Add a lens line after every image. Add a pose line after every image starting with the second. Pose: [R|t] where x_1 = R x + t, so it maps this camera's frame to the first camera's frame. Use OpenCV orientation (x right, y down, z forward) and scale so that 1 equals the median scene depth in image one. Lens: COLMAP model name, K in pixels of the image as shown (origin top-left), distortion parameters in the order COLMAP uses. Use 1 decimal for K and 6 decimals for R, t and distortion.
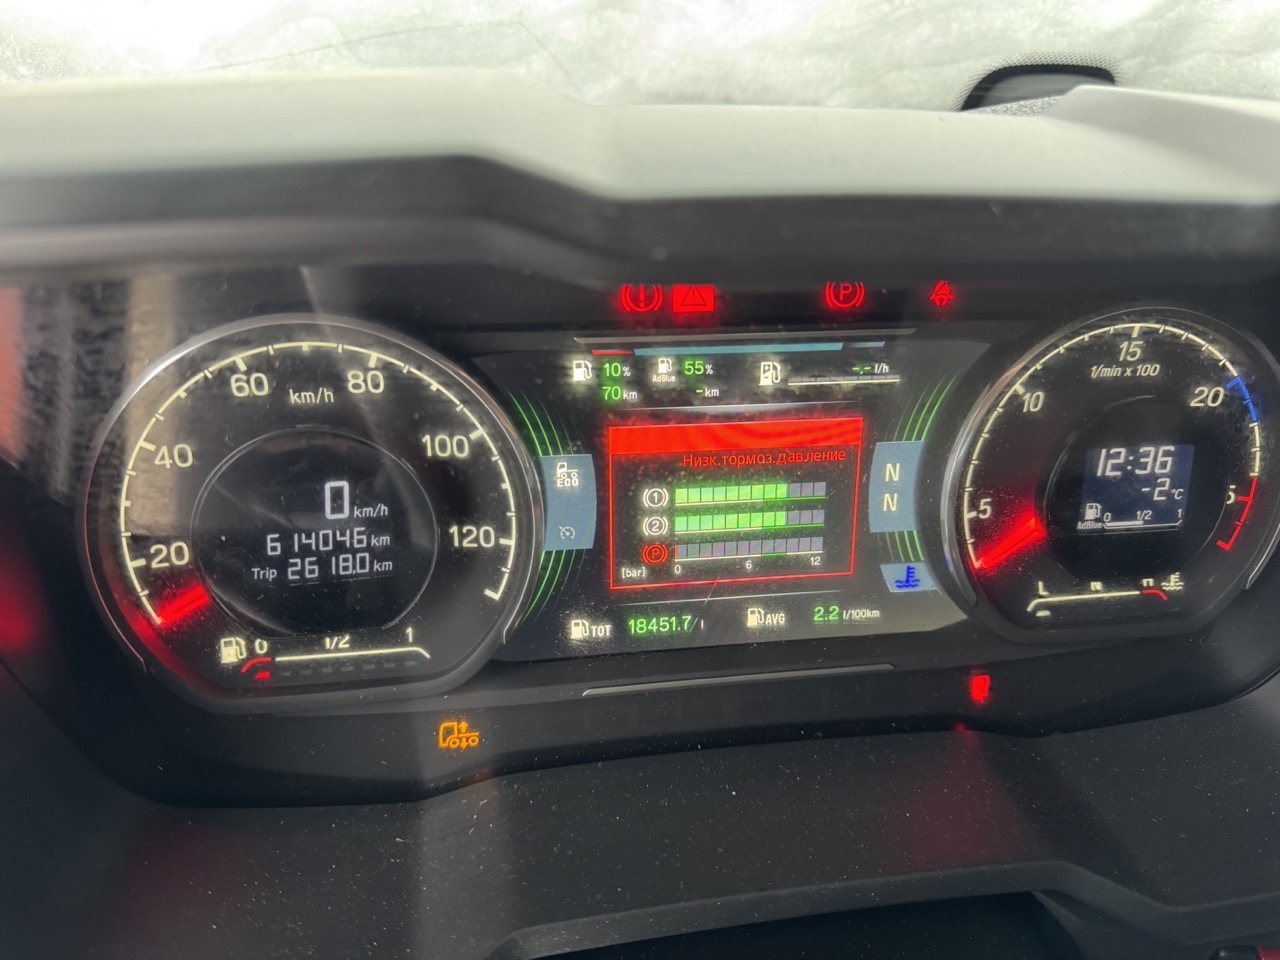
lens RADIAL K [[932.6, 0, 640.0], [0, 932.6, 474.9], [0, 0, 1]] dist [0.049788, -0.014545]
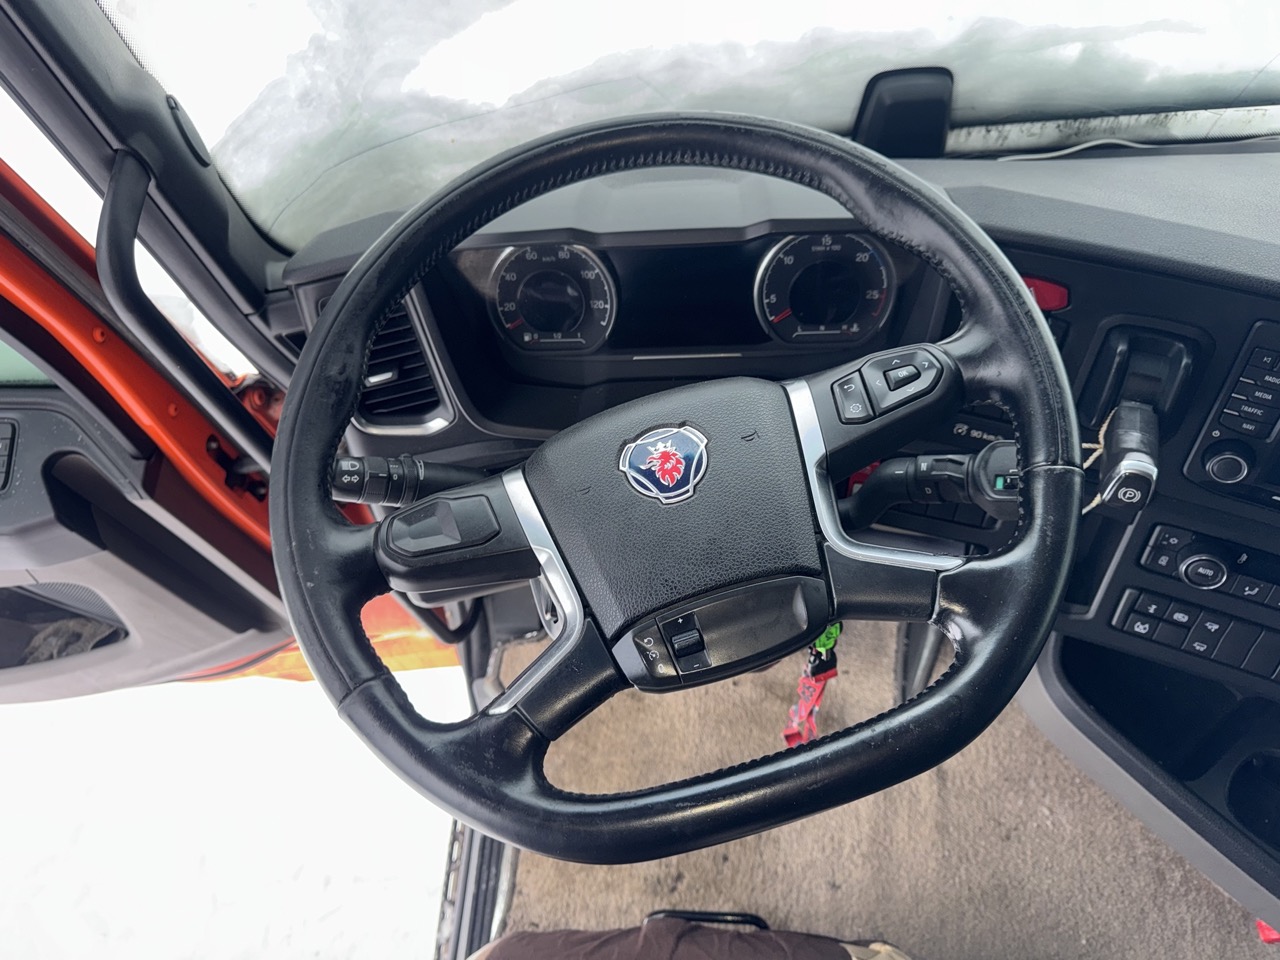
lens RADIAL K [[932.6, 0, 641.5], [0, 932.6, 481.3], [0, 0, 1]] dist [0.049788, -0.014545]
pose [[0.964237, 0.069454, -0.255779, 0.753126], [-0.010841, 0.974582, 0.223770, -0.053945], [0.264820, -0.212994, 0.940481, -1.902029]]
